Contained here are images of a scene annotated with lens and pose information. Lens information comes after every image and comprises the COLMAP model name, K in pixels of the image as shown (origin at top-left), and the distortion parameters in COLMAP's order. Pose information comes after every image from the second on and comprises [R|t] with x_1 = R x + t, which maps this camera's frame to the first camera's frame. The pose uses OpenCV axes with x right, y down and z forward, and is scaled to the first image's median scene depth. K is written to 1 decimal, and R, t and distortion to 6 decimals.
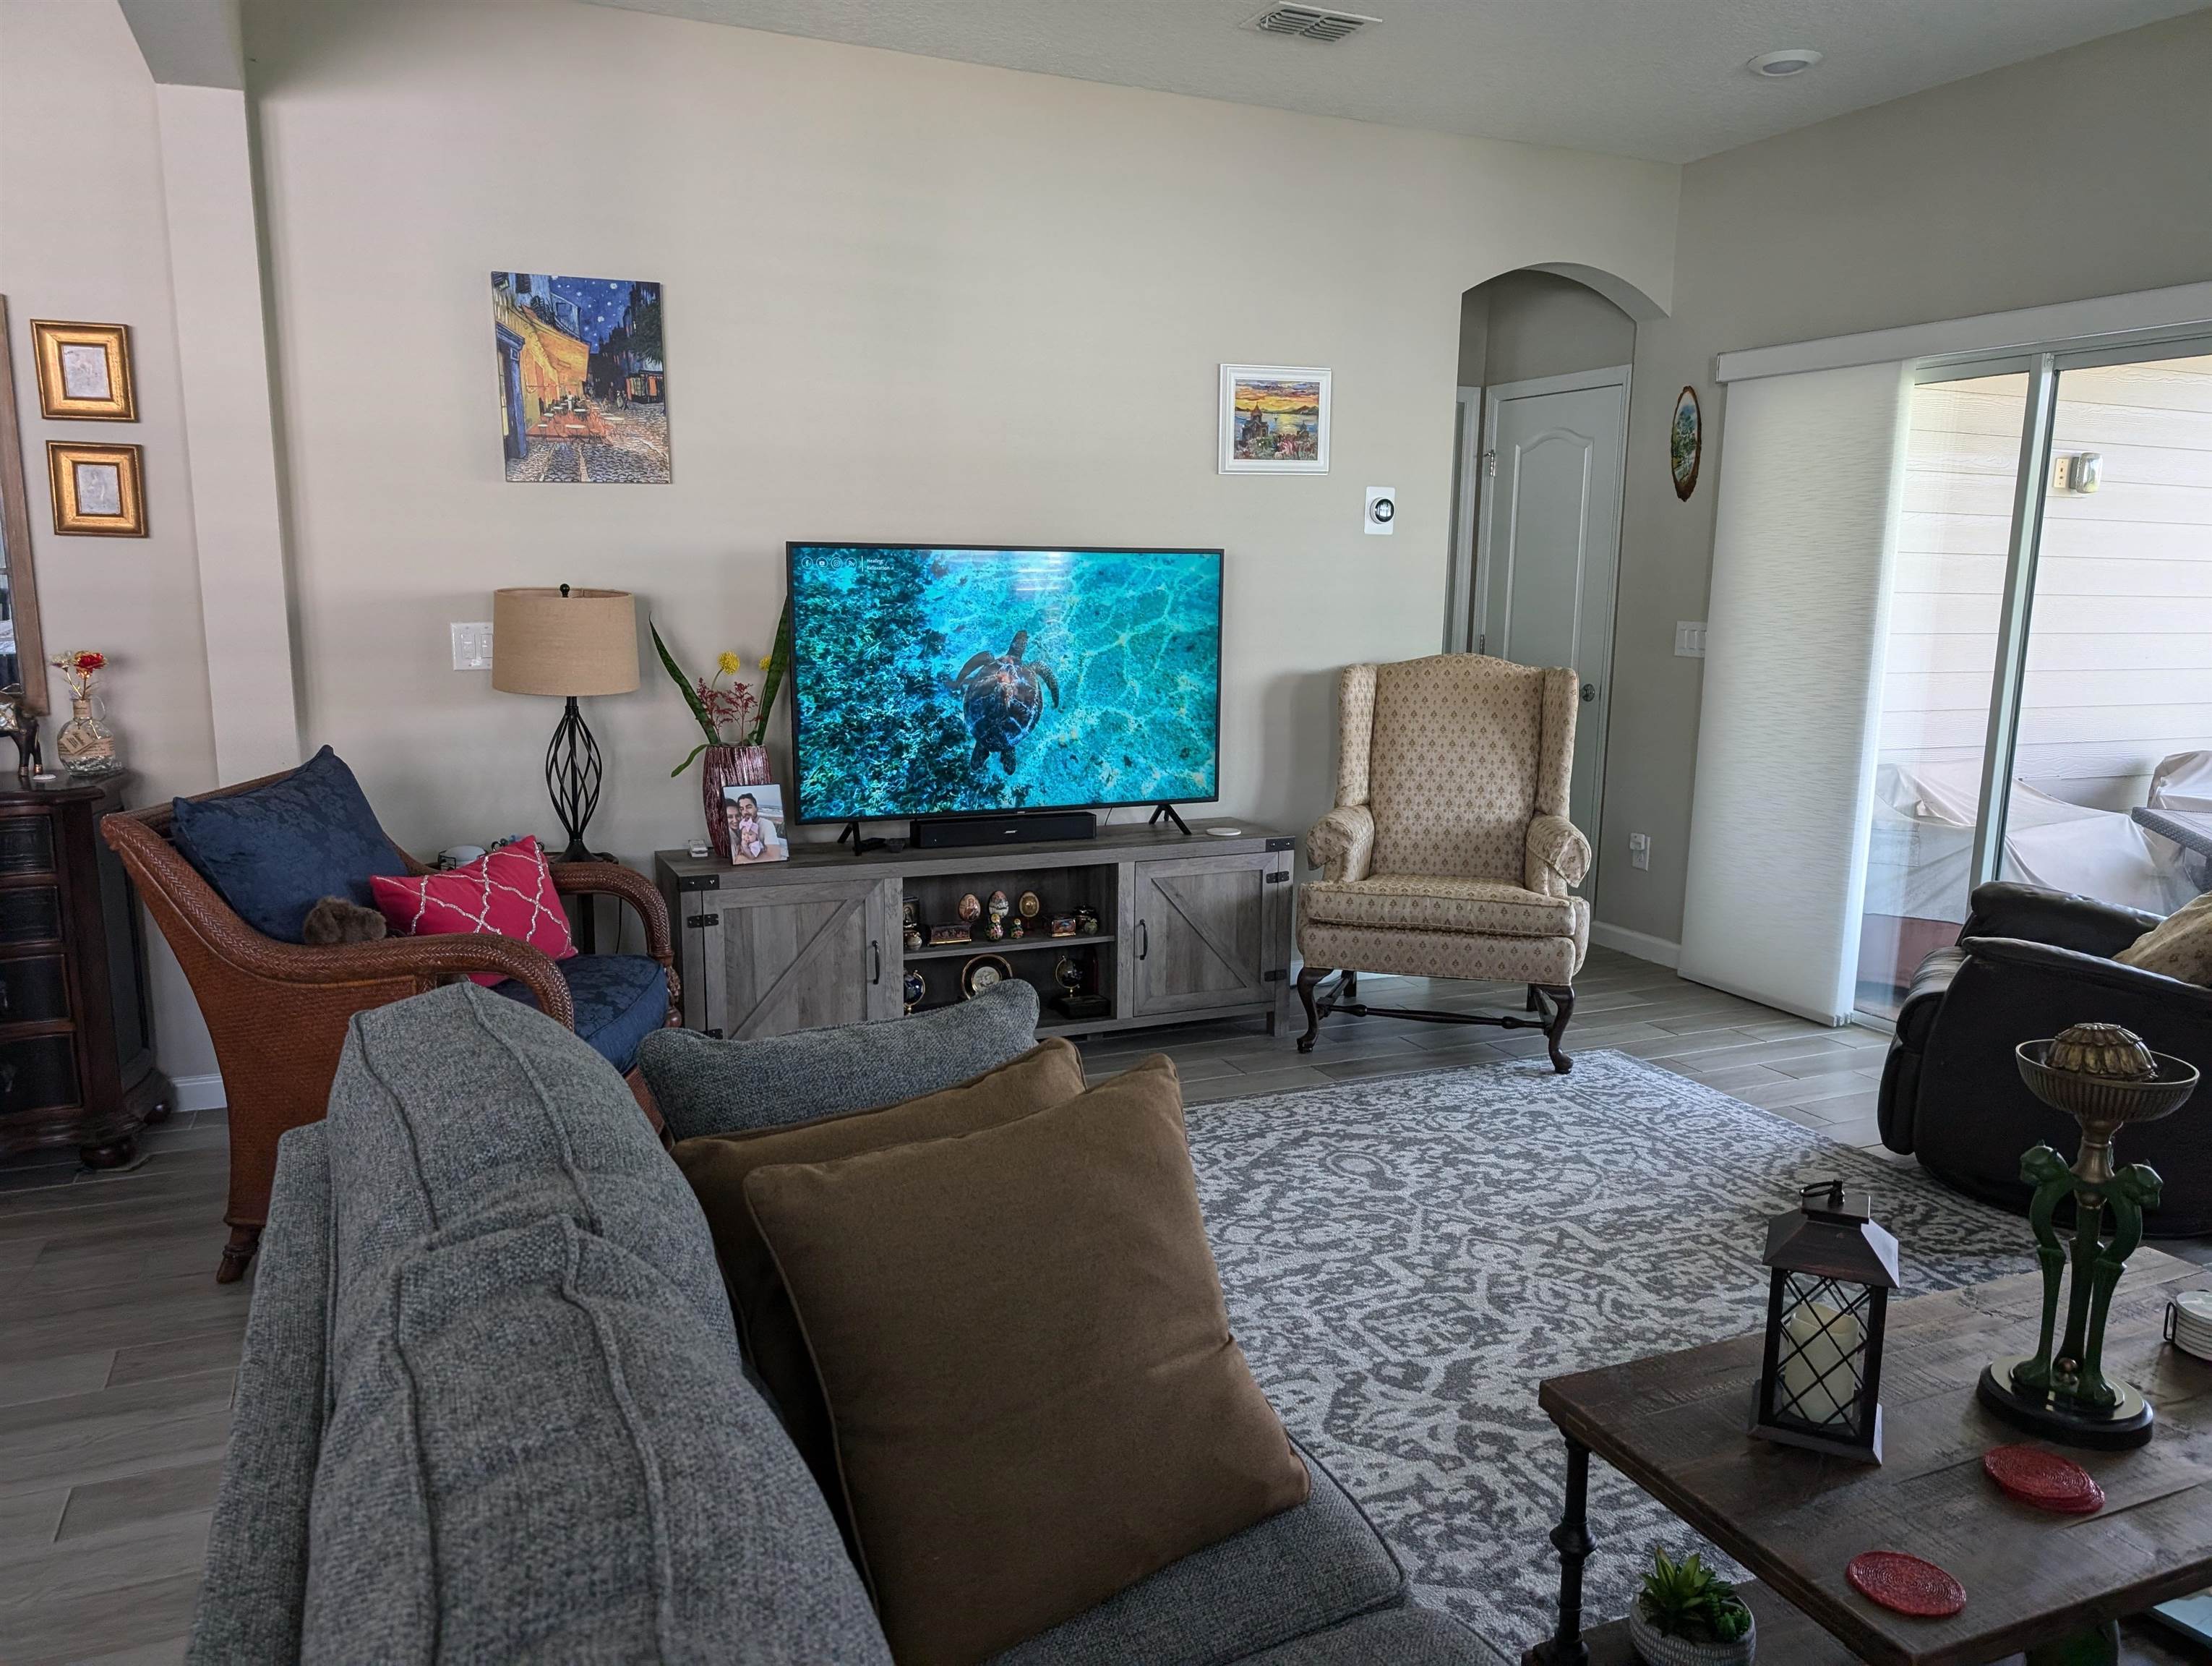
lens RADIAL K [[1591.8, 0, 1098.2], [0, 1591.8, 854.0], [0, 0, 1]] dist [0.020495, -0.021604]
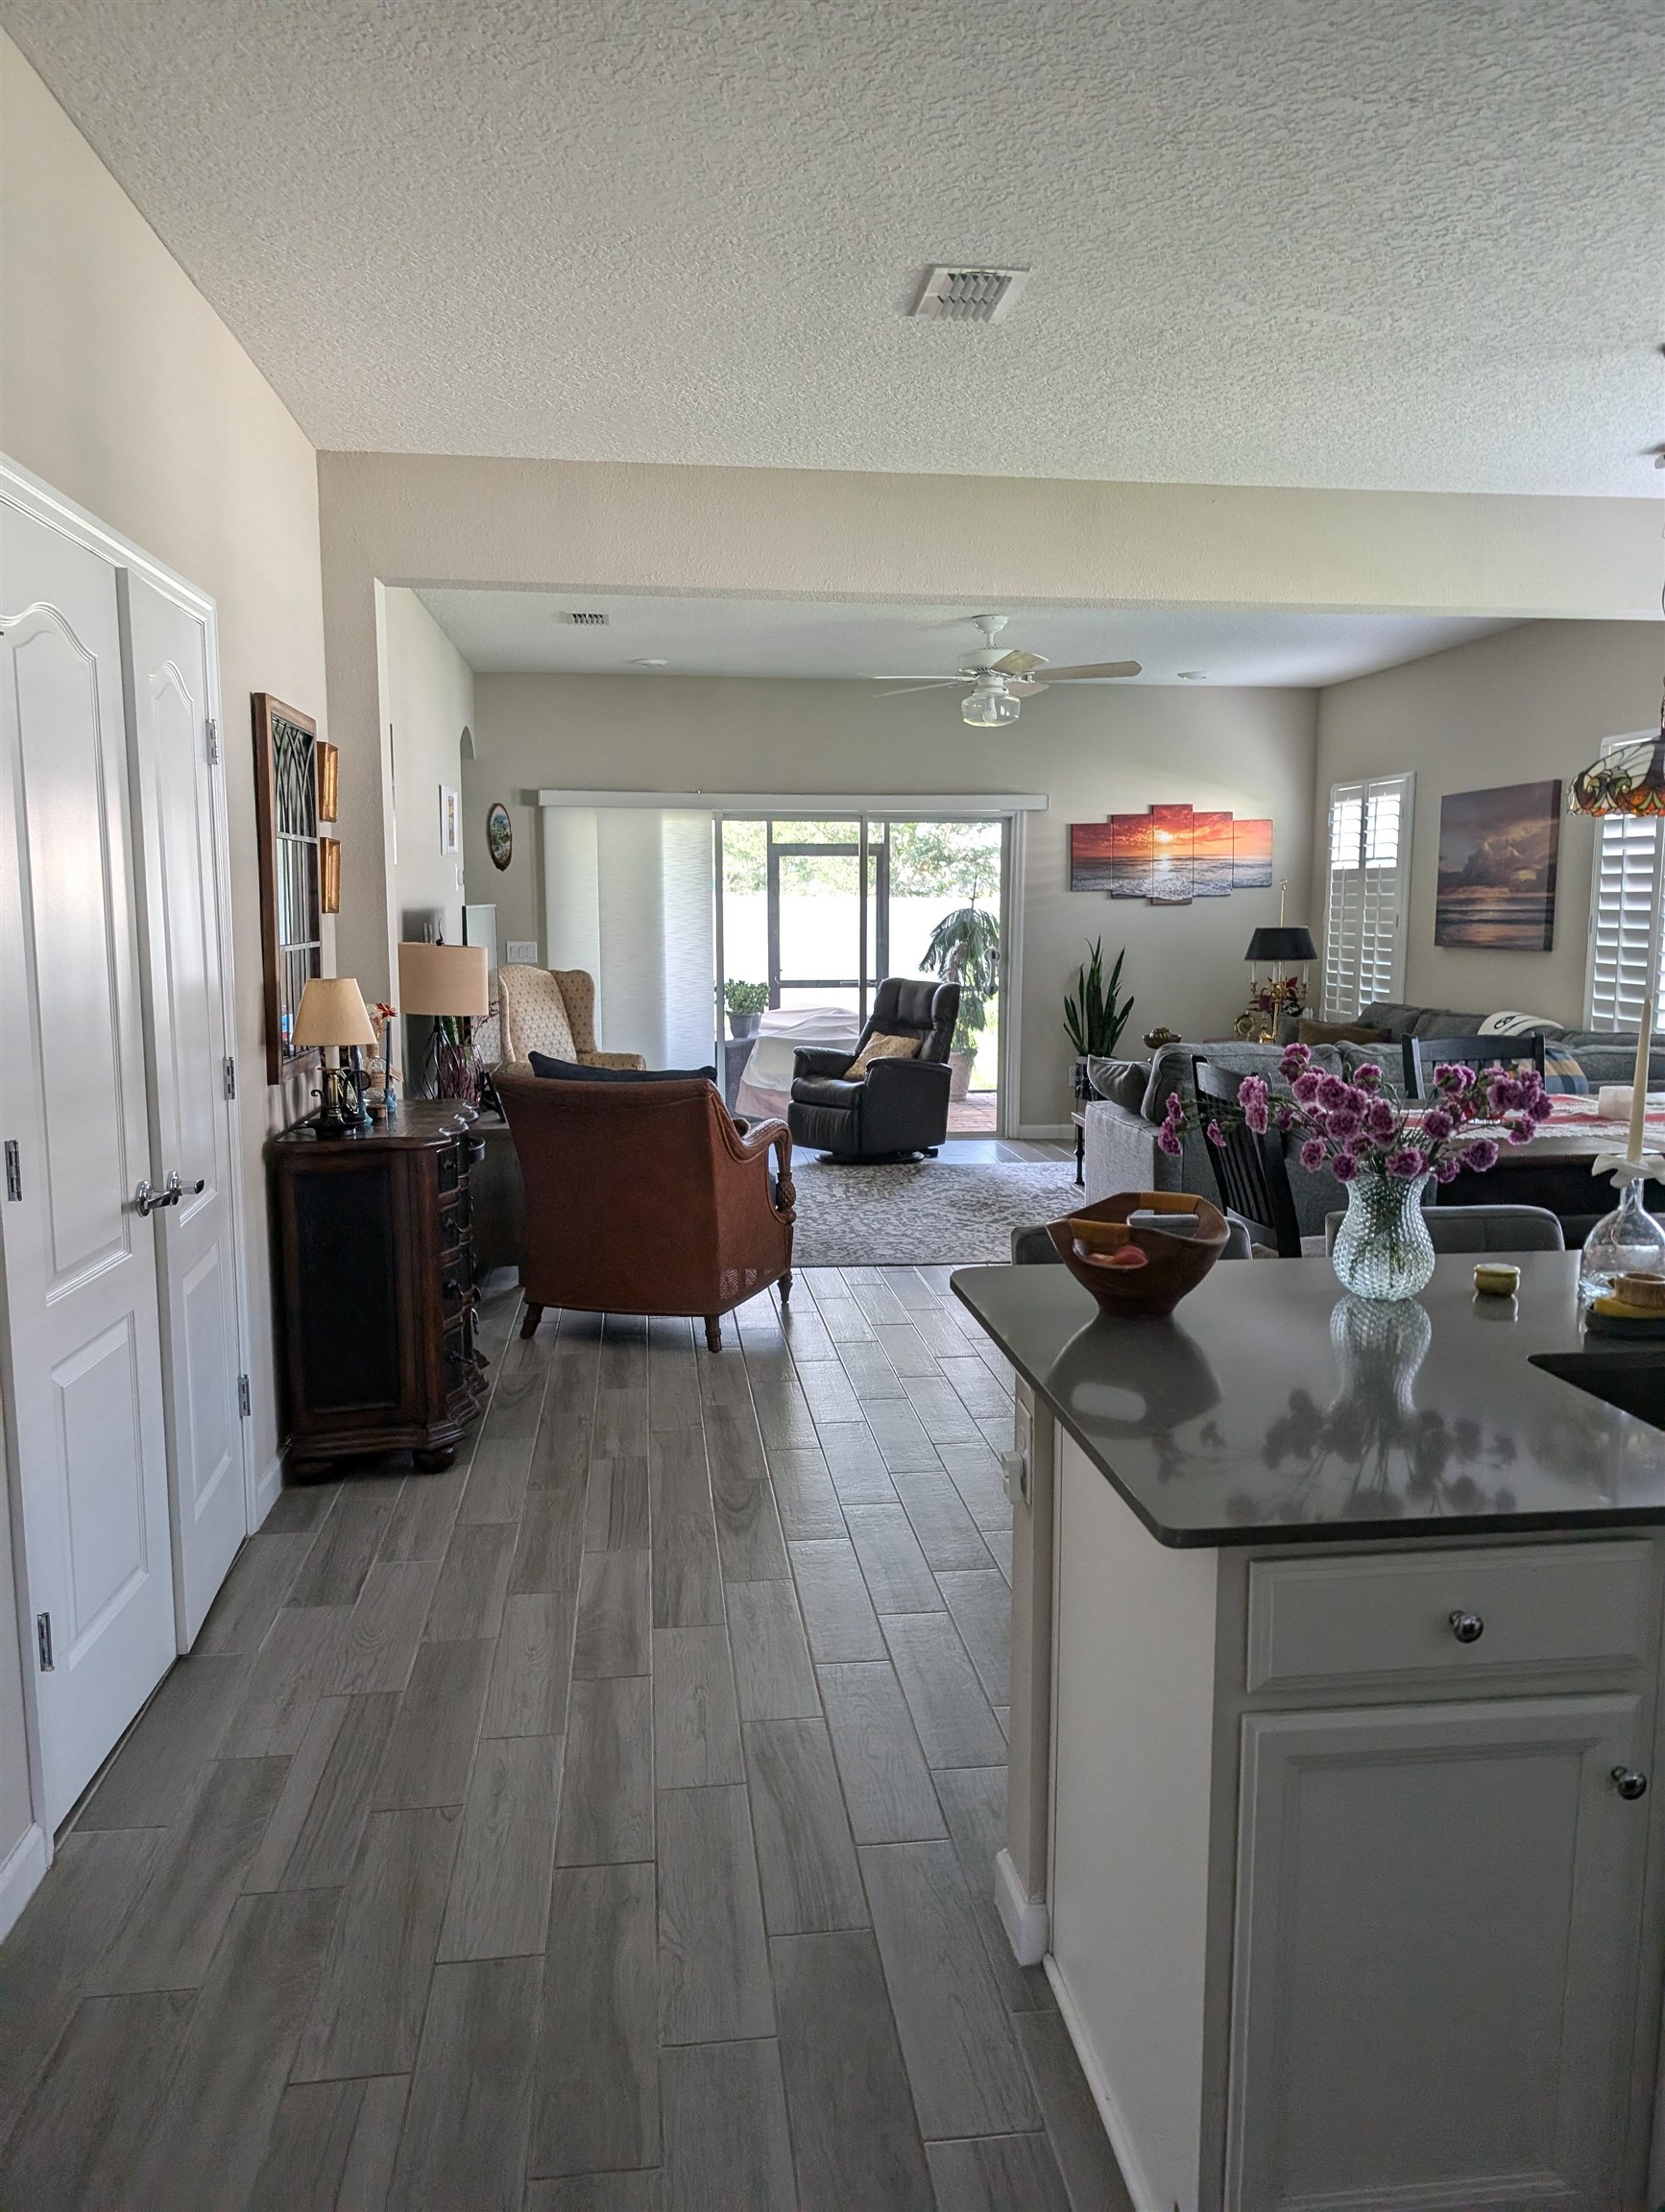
lens RADIAL K [[1582.9, 0, 839.8], [0, 1582.9, 1133.9], [0, 0, 1]] dist [0.024092, -0.039268]
pose [[0.287543, -0.150158, 0.945924, -1.779217], [0.172428, 0.979613, 0.103091, -0.094368], [-0.942119, 0.133460, 0.307572, 0.291362]]
